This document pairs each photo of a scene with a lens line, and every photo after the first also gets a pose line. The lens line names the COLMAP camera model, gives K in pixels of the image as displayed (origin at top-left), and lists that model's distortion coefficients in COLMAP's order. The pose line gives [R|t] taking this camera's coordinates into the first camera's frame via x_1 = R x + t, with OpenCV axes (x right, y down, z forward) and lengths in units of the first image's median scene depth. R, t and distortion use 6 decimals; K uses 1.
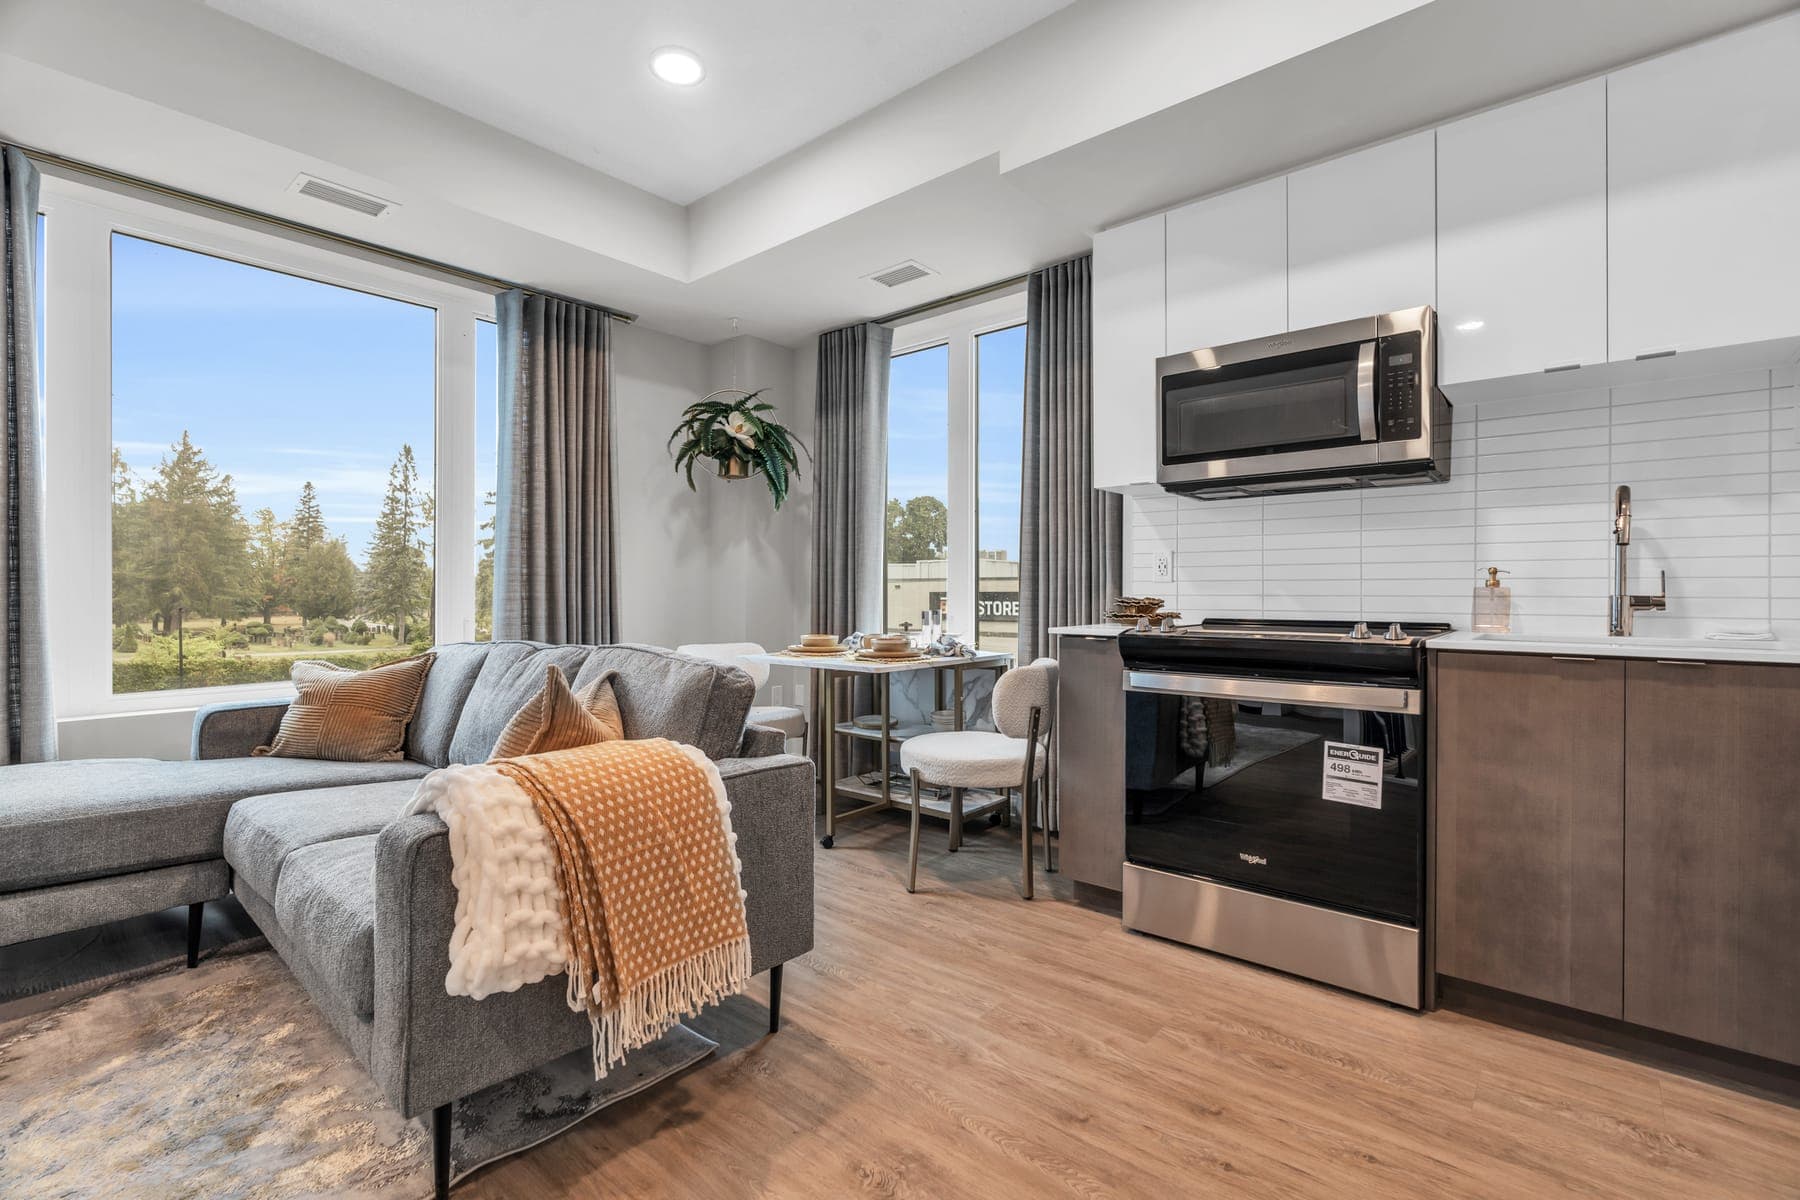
lens RADIAL K [[815.5, 0, 900.0], [0, 815.5, 600.0], [0, 0, 1]] dist [-0.000482, -0.000055]
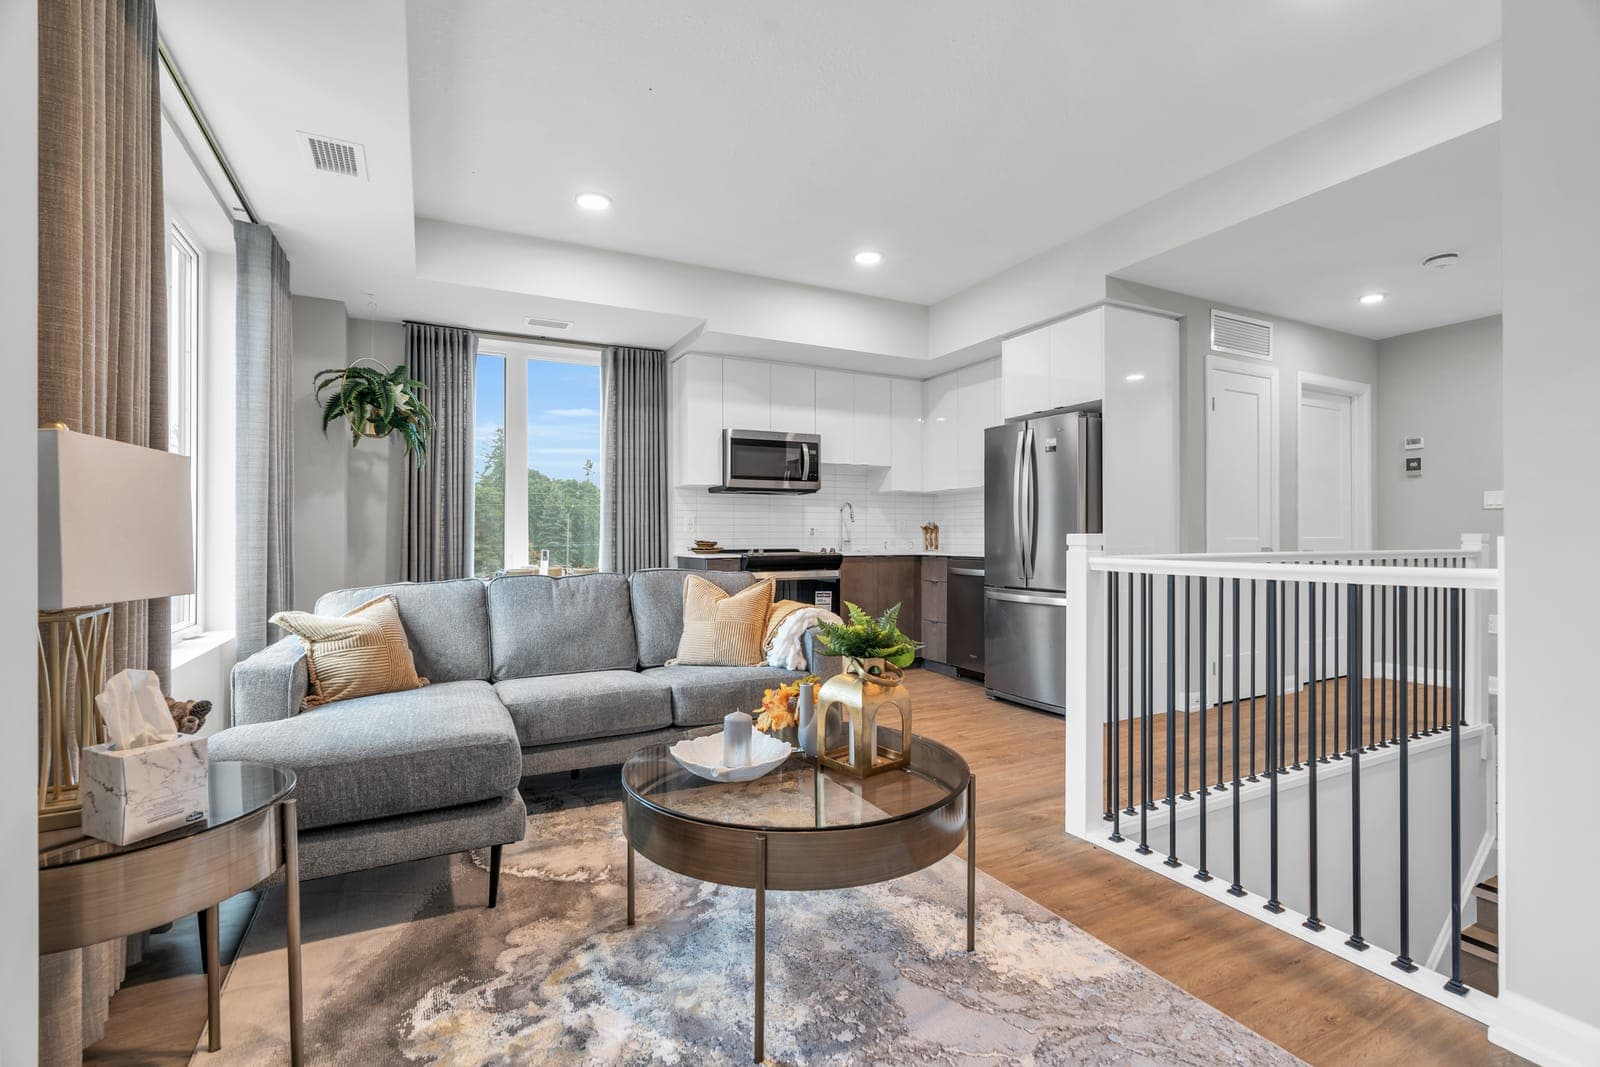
lens RADIAL K [[724.9, 0, 800.0], [0, 724.9, 533.5], [0, 0, 1]] dist [-0.000482, -0.000055]
pose [[0.358256, -0.005299, 0.933608, -1.523817], [0.006978, 0.999971, 0.002997, -0.026252], [-0.933597, 0.005441, 0.358283, 0.147879]]
